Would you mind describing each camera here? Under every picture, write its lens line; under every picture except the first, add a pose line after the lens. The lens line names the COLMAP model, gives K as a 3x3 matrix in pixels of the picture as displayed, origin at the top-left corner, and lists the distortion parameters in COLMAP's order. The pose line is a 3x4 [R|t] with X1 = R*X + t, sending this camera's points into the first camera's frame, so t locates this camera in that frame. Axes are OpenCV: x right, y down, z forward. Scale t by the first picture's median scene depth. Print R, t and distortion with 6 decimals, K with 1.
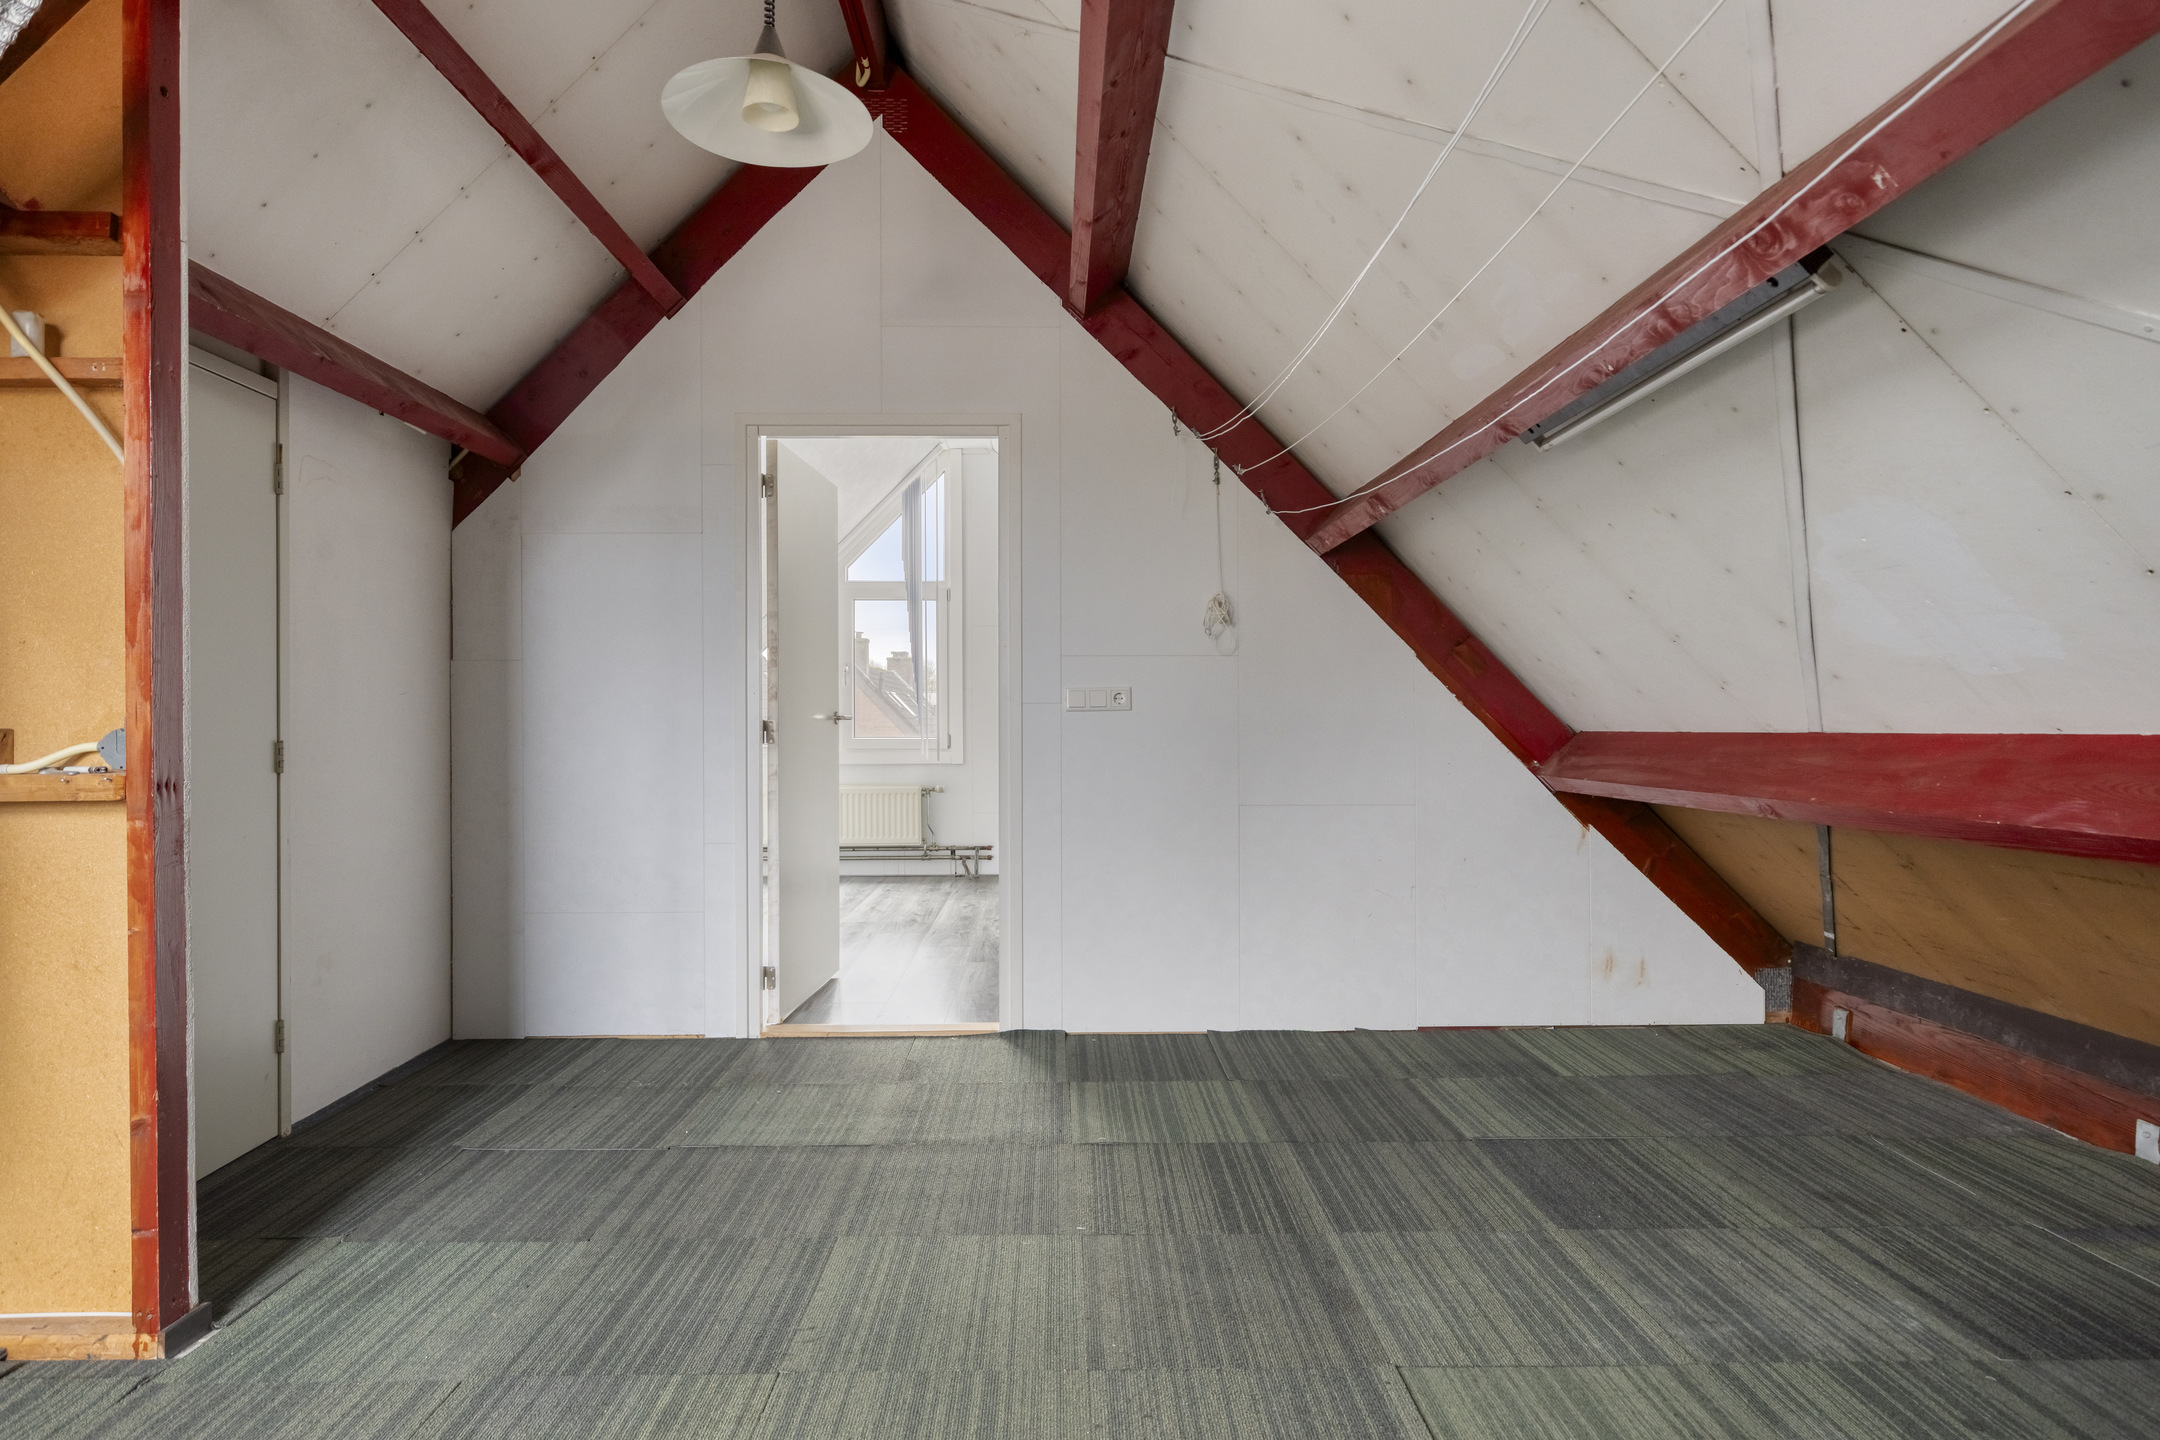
lens RADIAL K [[1204.4, 0, 1073.4], [0, 1204.4, 716.5], [0, 0, 1]] dist [0.007793, 0.000899]
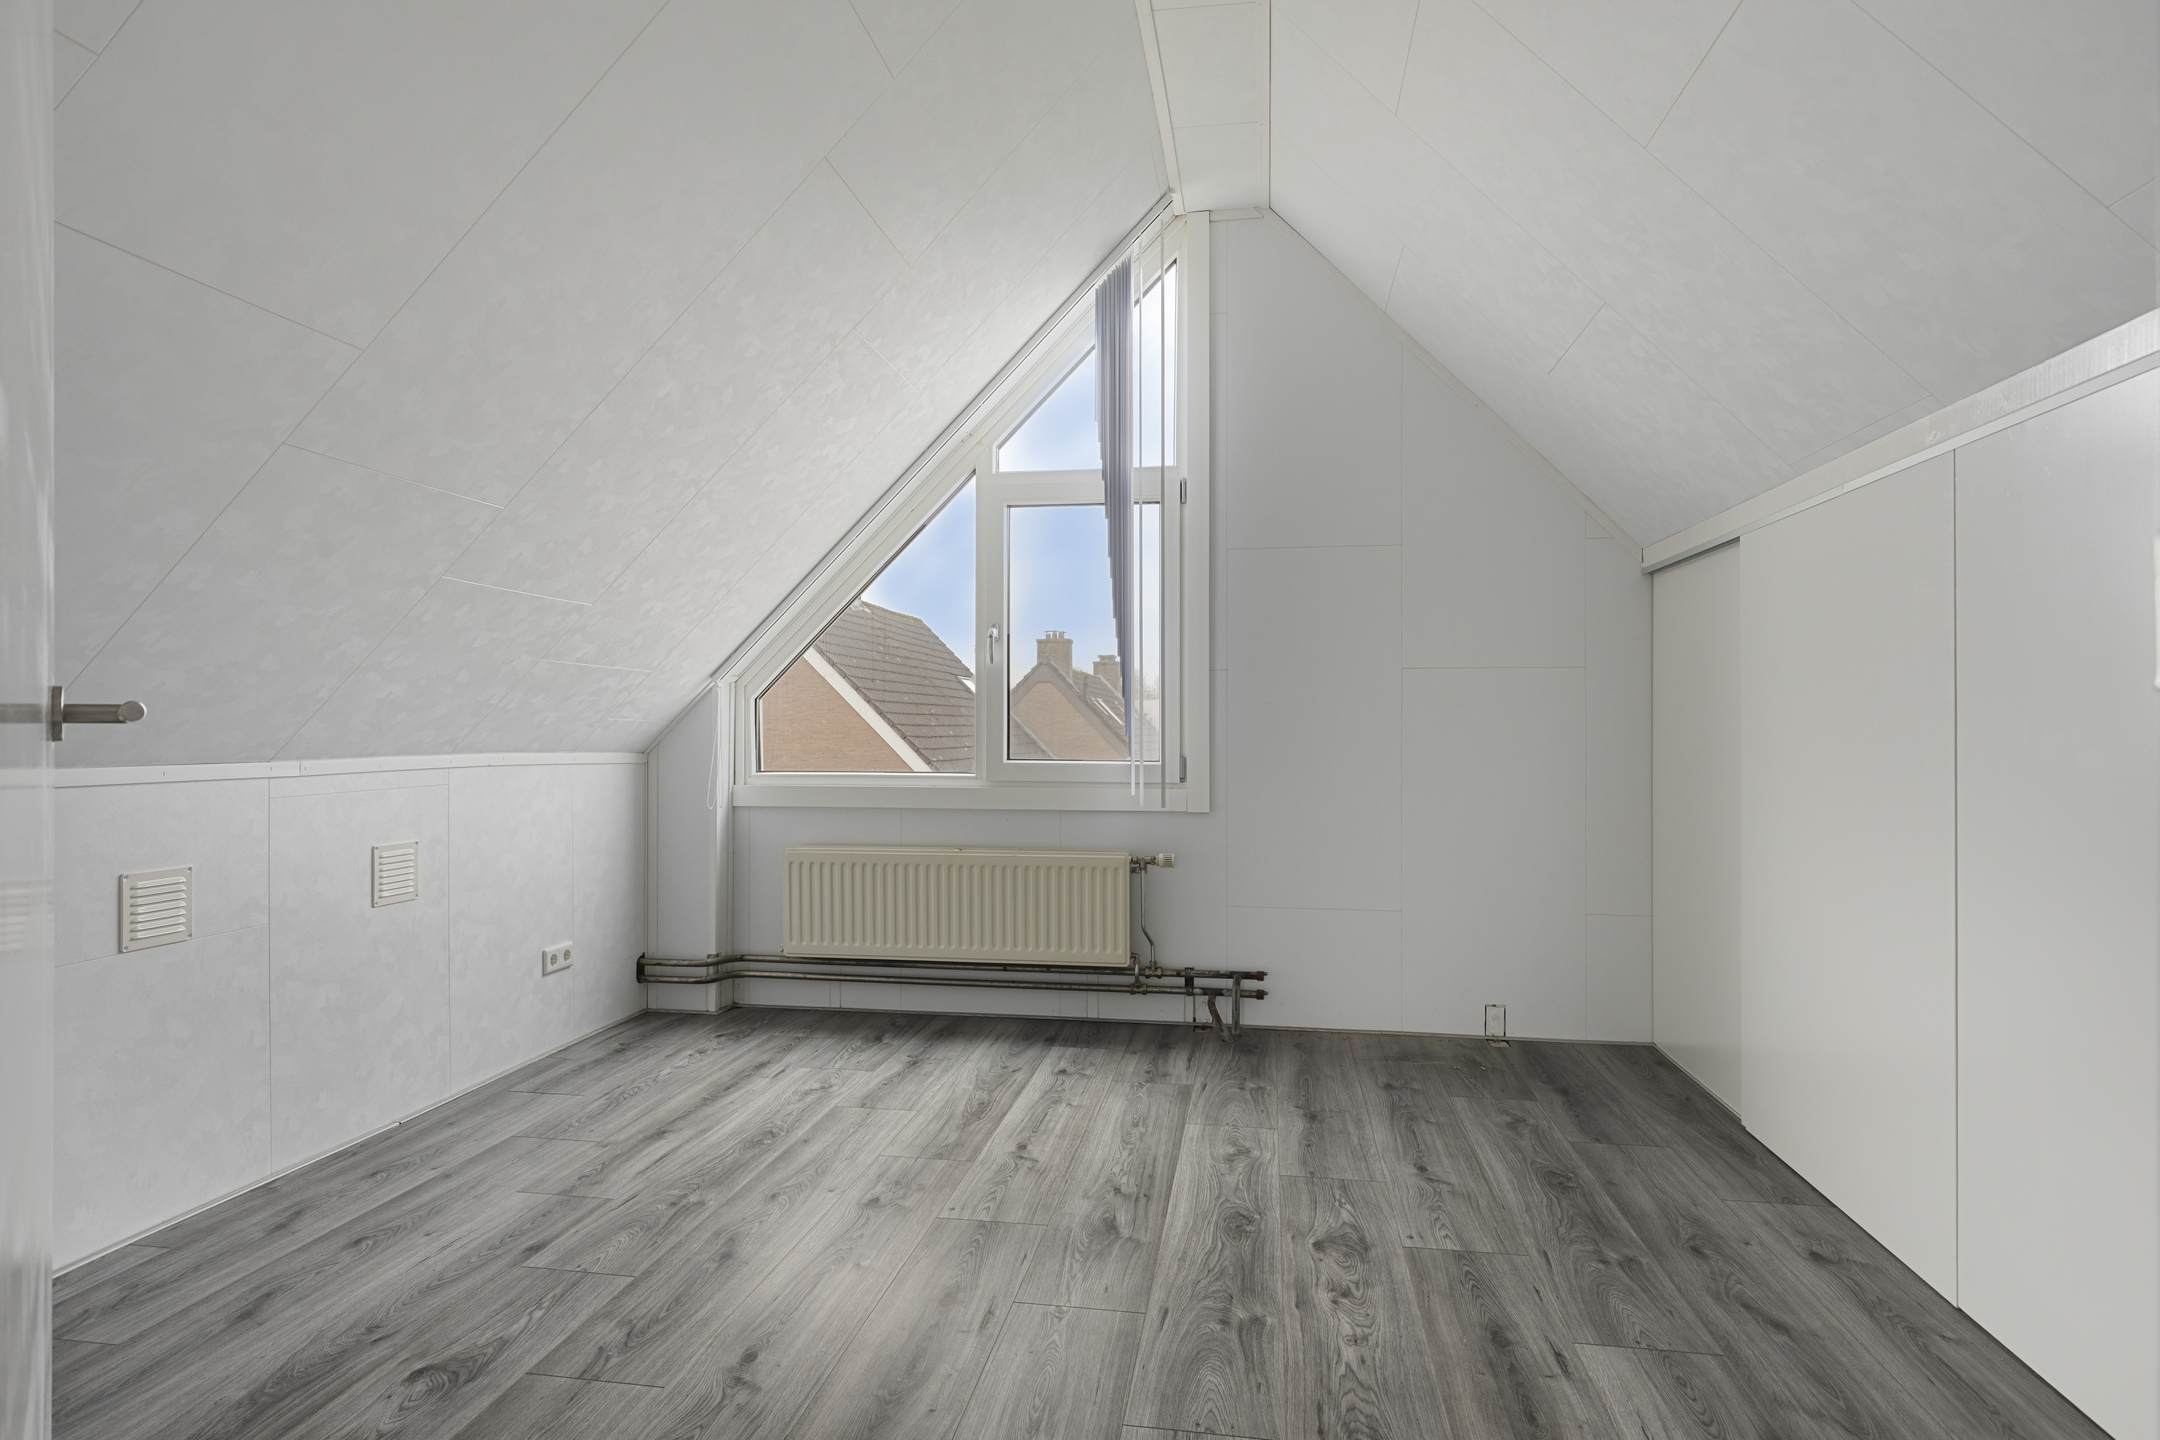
lens RADIAL K [[1204.4, 0, 1073.4], [0, 1204.4, 716.5], [0, 0, 1]] dist [0.007793, 0.000899]
pose [[0.985280, 0.004729, -0.170883, -0.060712], [-0.006145, 0.999951, -0.007758, 0.002255], [0.170838, 0.008694, 0.985261, 0.474129]]
